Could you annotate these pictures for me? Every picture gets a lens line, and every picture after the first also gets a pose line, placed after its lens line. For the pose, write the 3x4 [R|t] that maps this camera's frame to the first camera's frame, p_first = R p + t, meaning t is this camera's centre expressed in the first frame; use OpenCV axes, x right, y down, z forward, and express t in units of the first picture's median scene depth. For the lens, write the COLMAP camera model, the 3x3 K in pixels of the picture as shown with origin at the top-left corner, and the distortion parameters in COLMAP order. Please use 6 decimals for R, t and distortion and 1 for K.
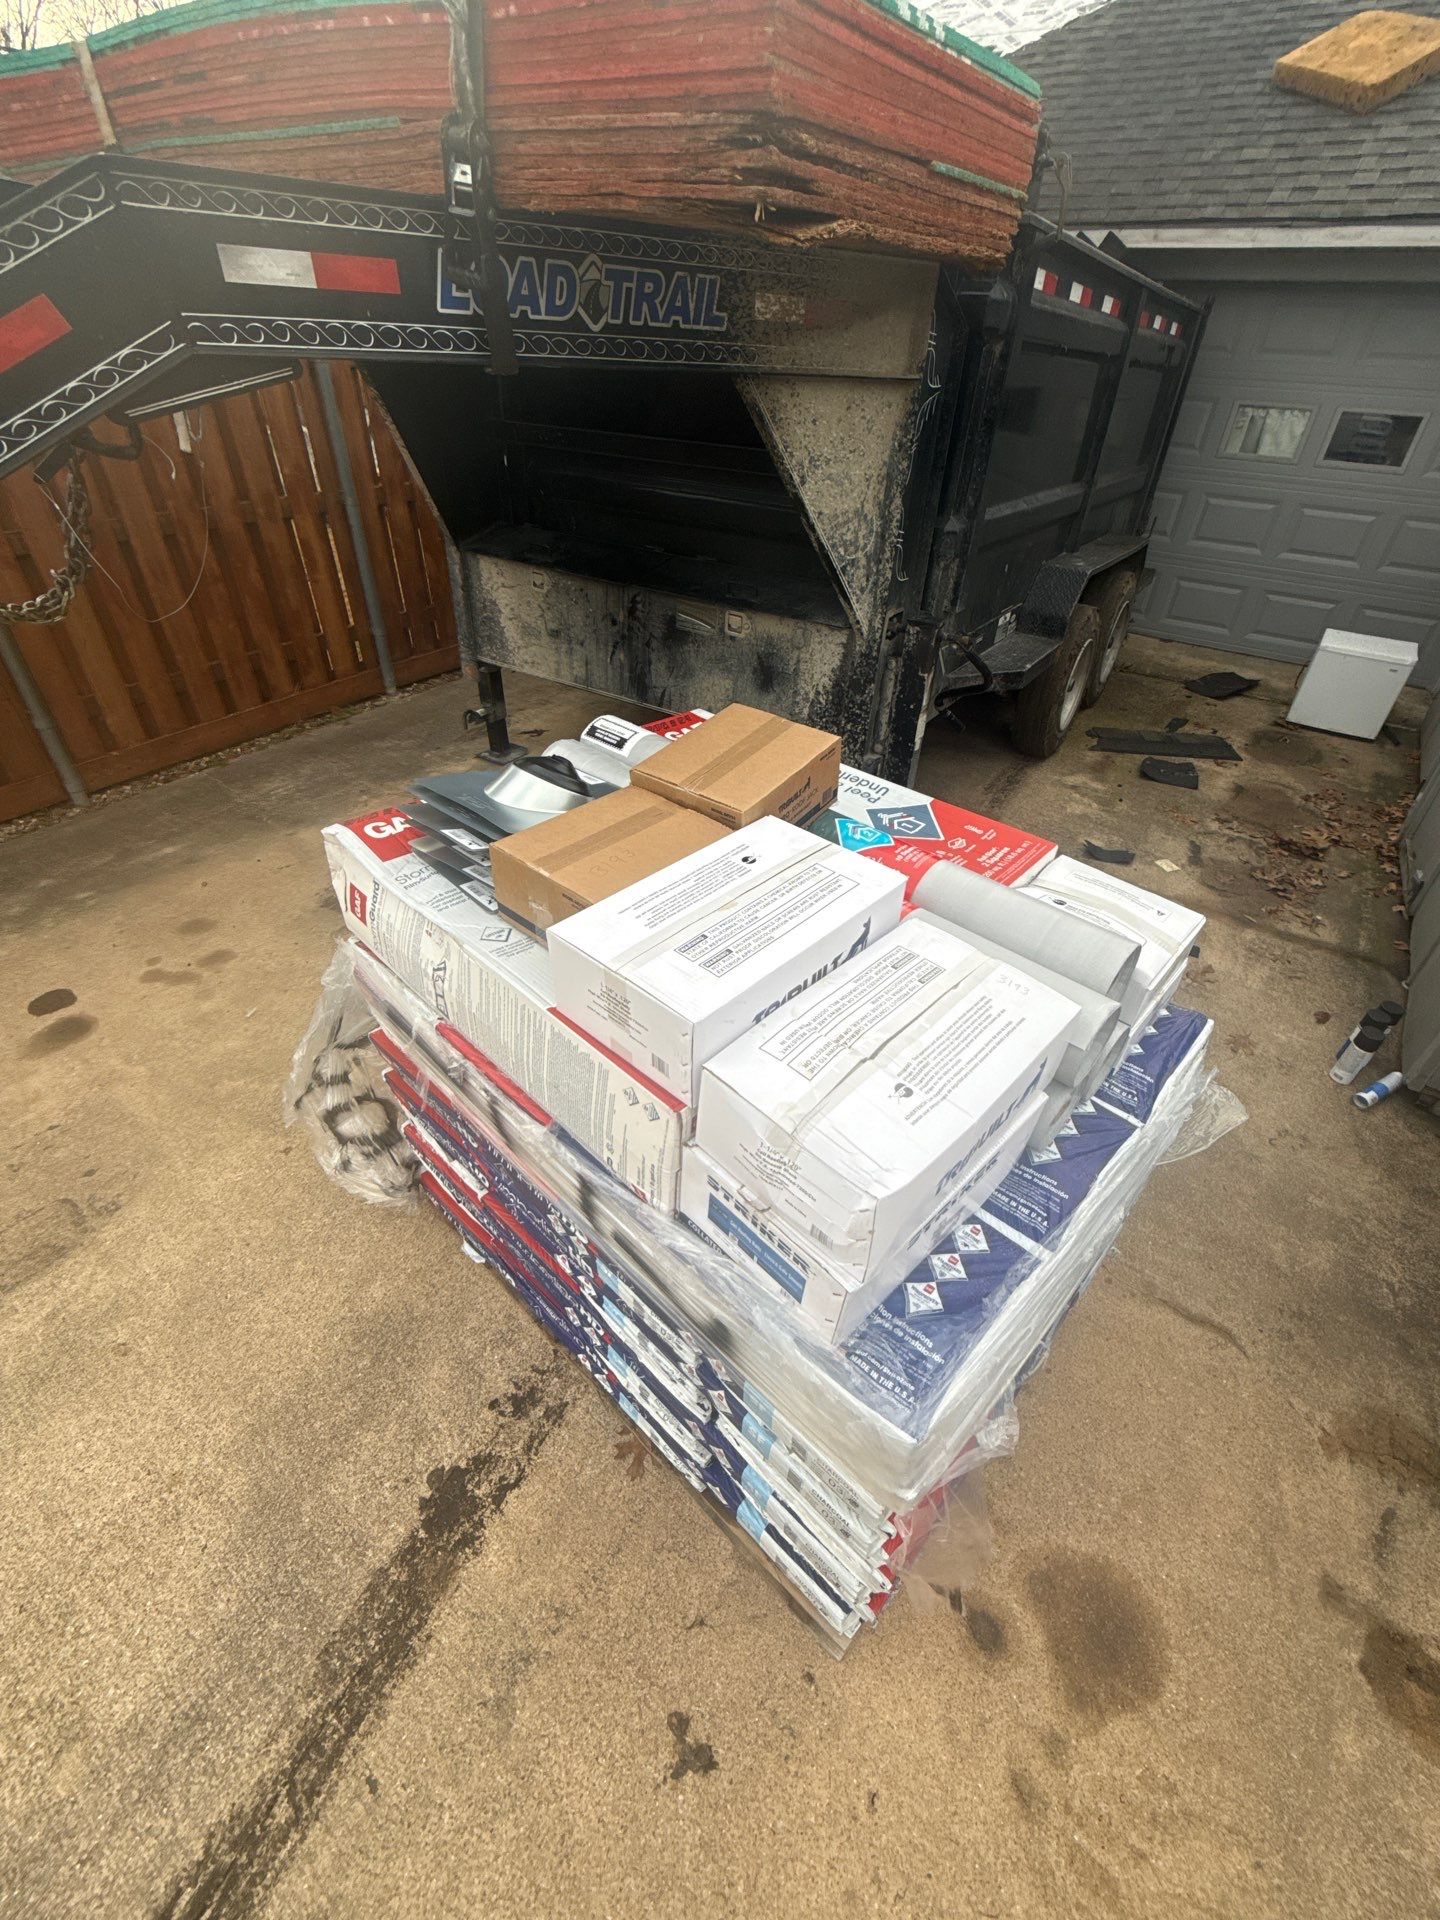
lens RADIAL K [[823.0, 0, 722.1], [0, 823.0, 962.8], [0, 0, 1]] dist [-0.000580, 0.000127]
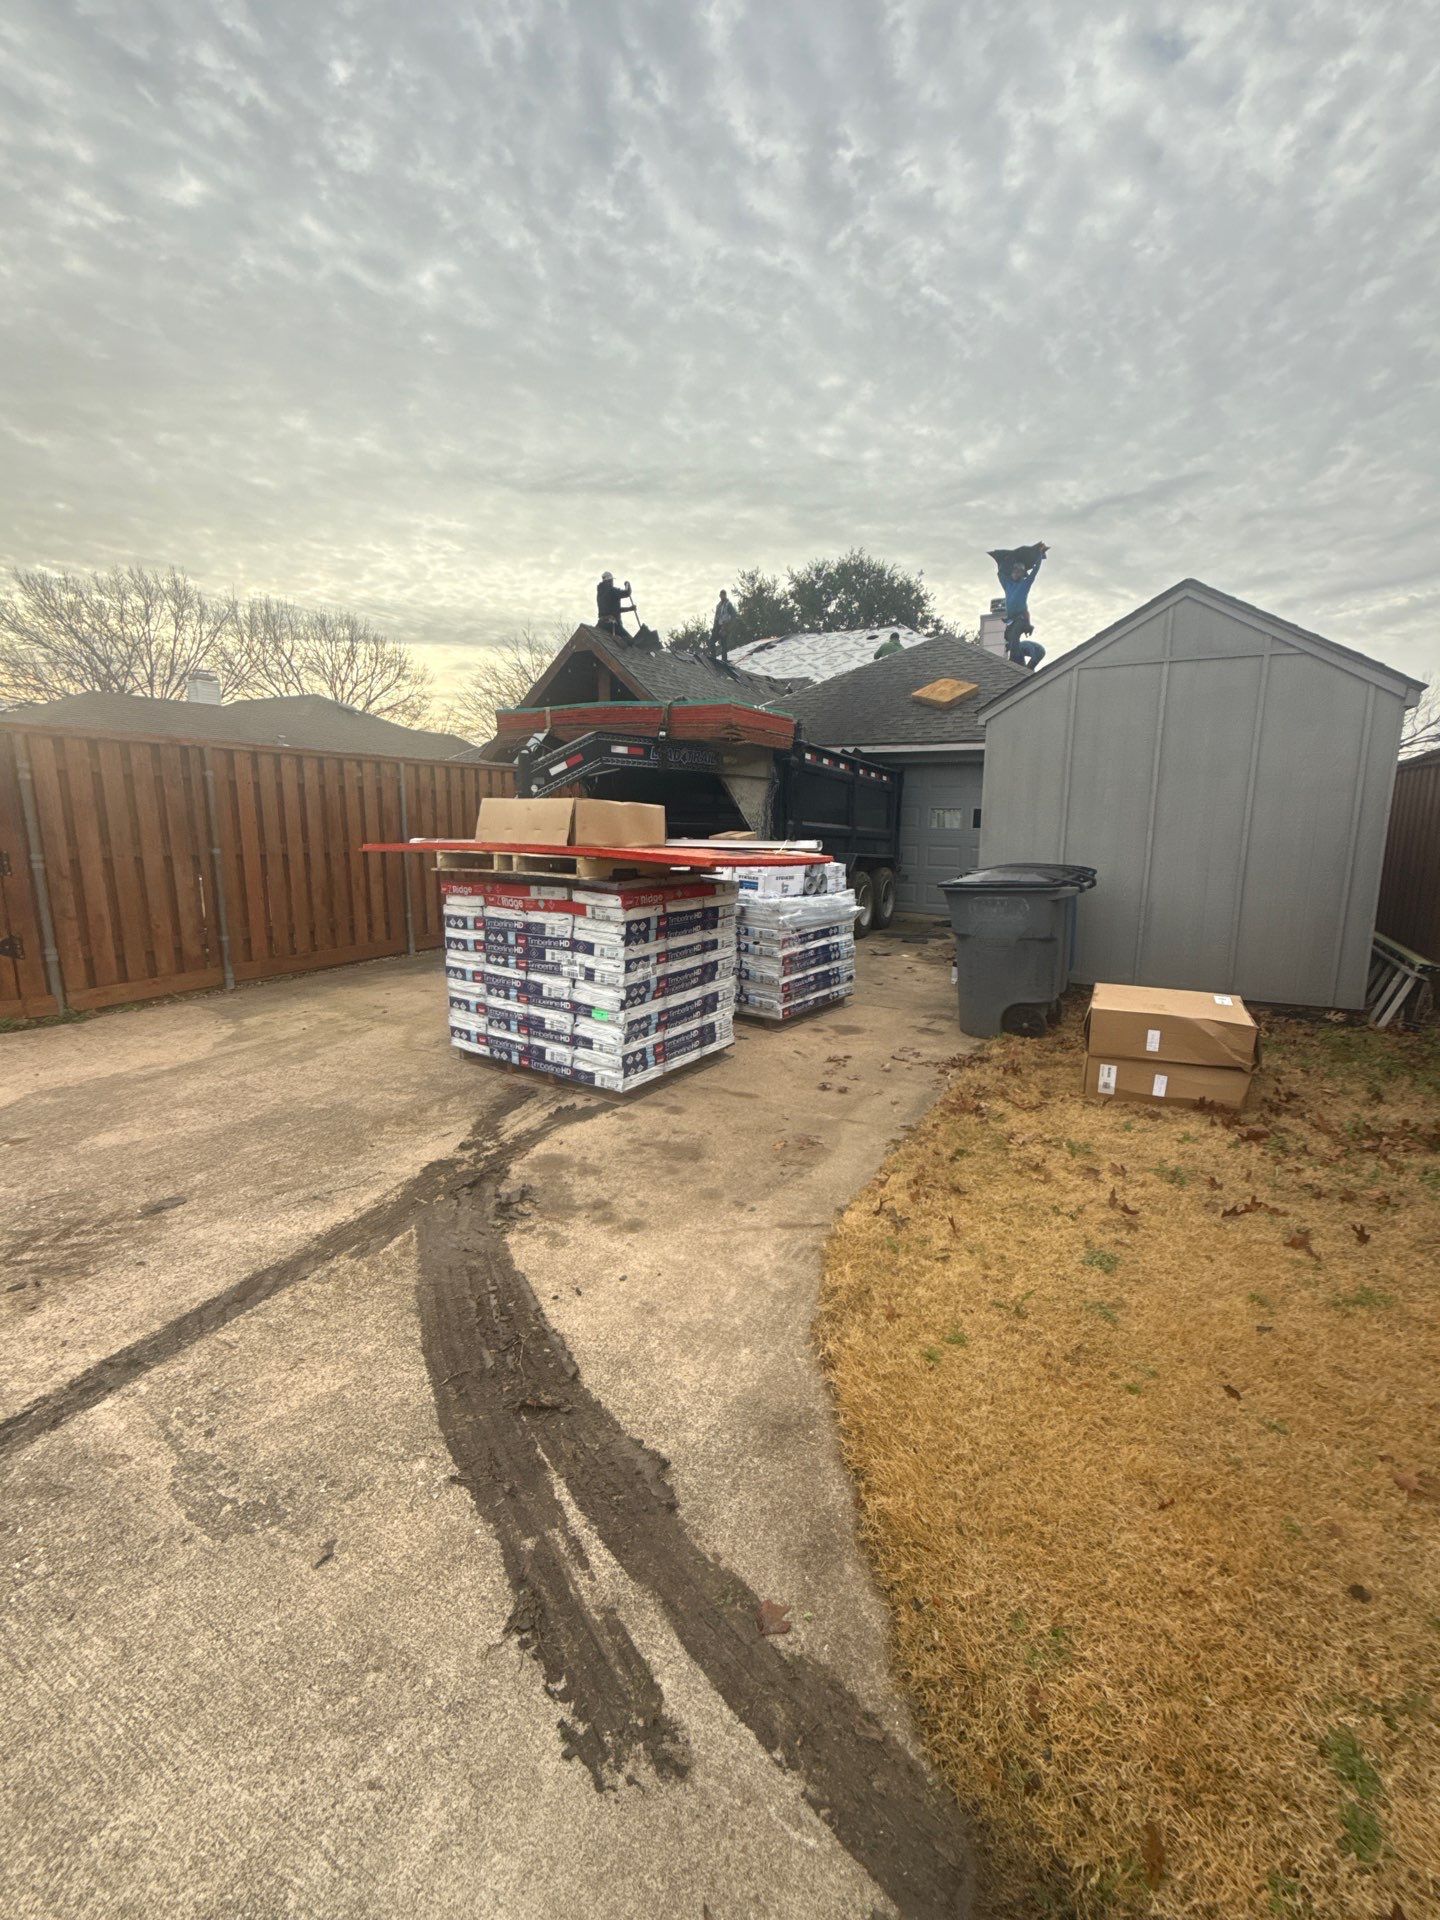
lens RADIAL K [[823.0, 0, 722.1], [0, 823.0, 962.8], [0, 0, 1]] dist [-0.000580, 0.000127]
pose [[0.995345, -0.032628, 0.090682, -0.184470], [0.071028, 0.884330, -0.461427, 0.948447], [-0.065137, 0.465720, 0.882532, -1.015631]]
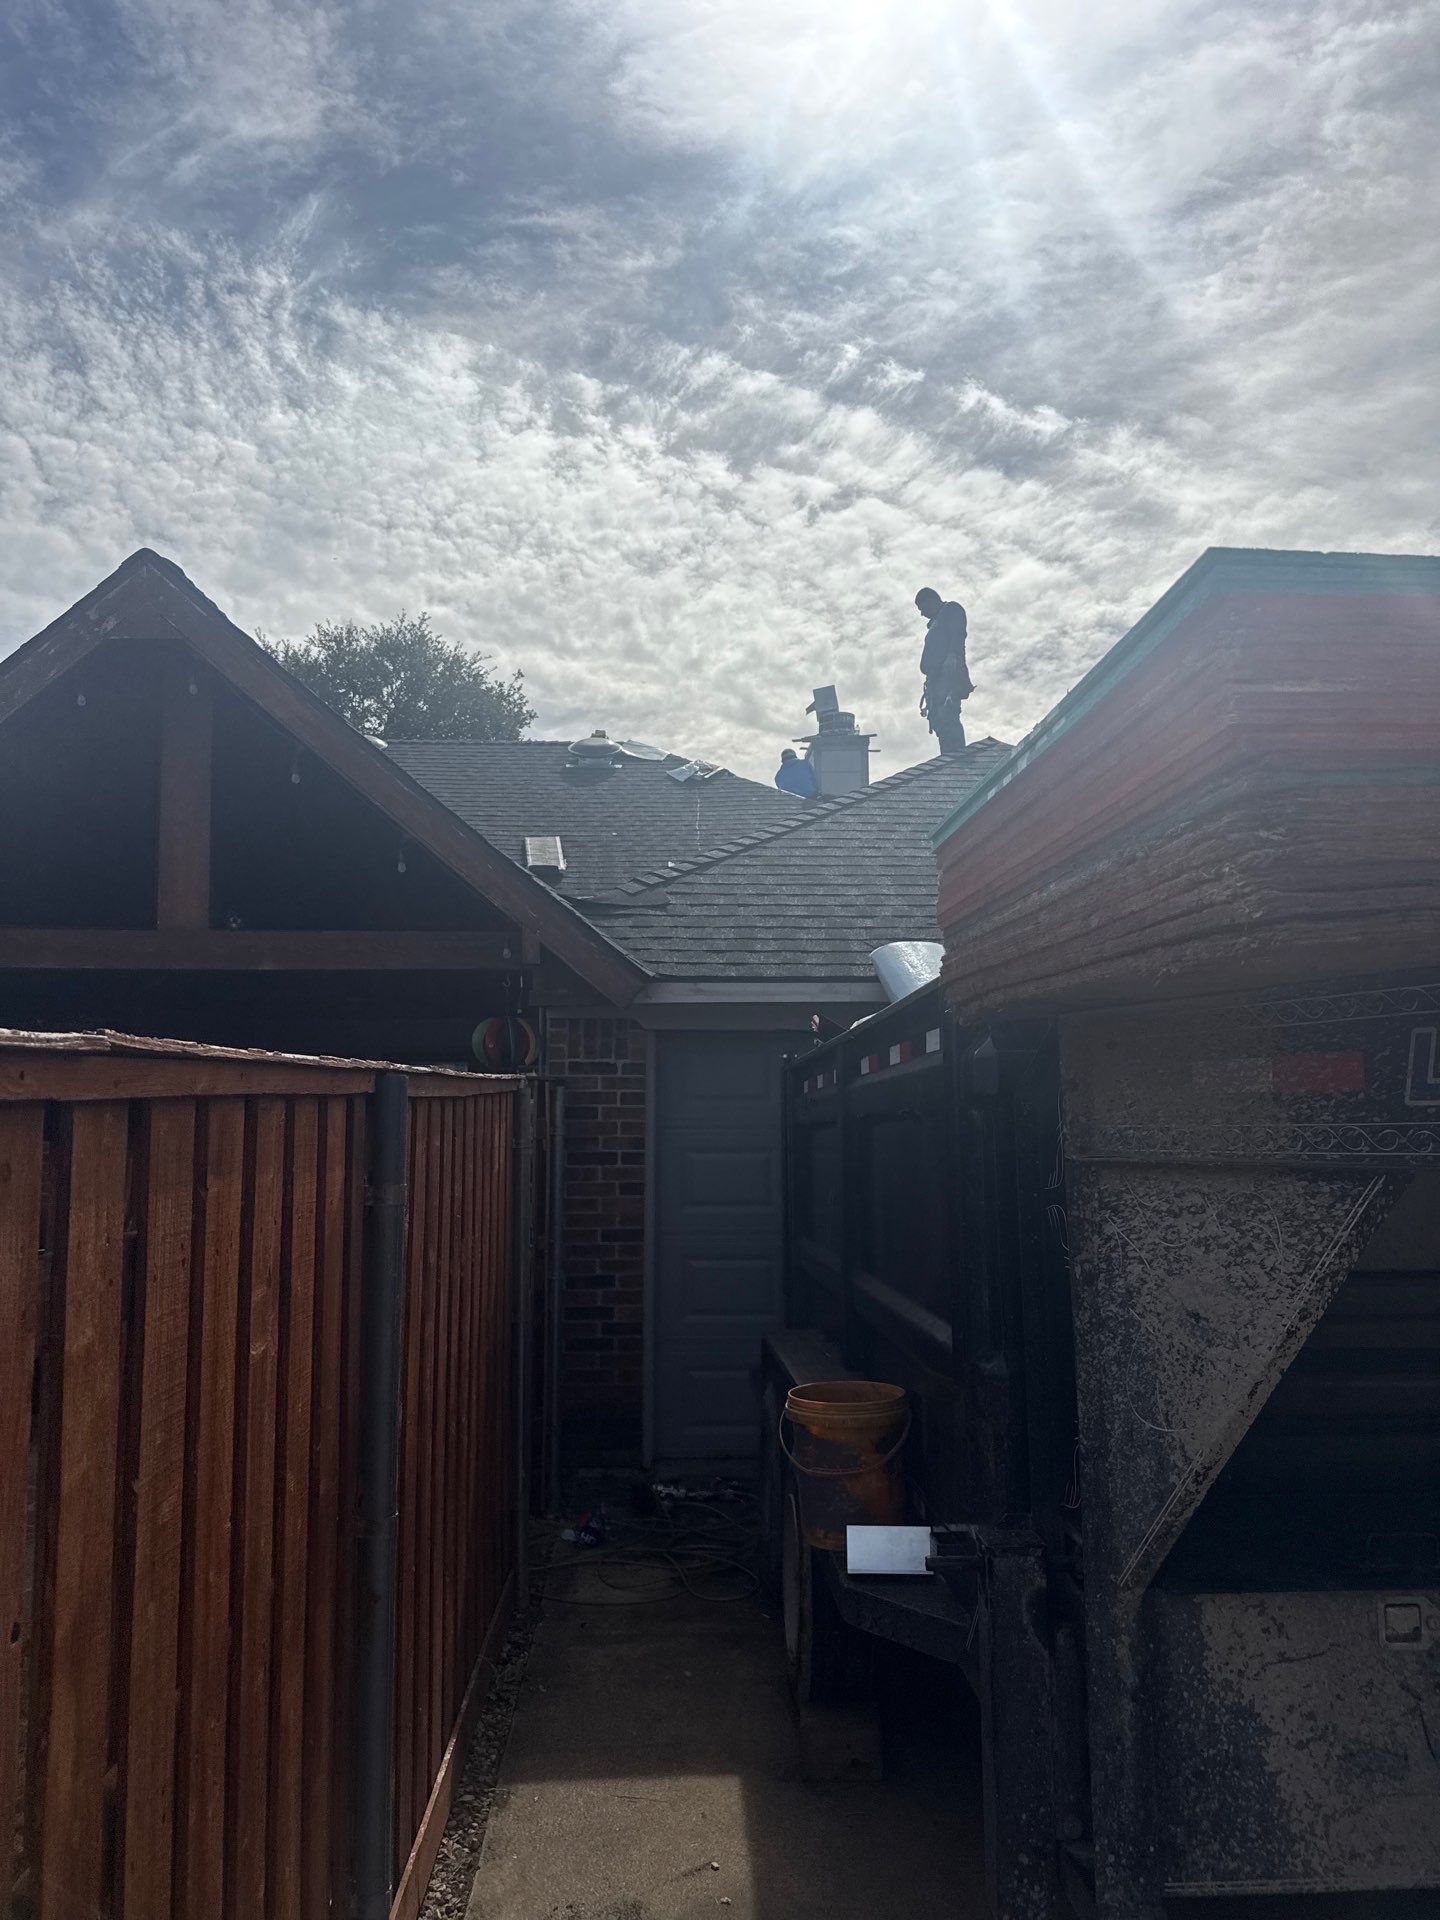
lens RADIAL K [[1336.1, 0, 720.0], [0, 1336.1, 960.0], [0, 0, 1]] dist [0.005640, 0.004484]
pose [[0.805056, 0.021492, 0.592809, -0.847127], [0.386560, 0.739011, -0.551755, -0.449231], [-0.449951, 0.673350, 0.586637, 0.520202]]
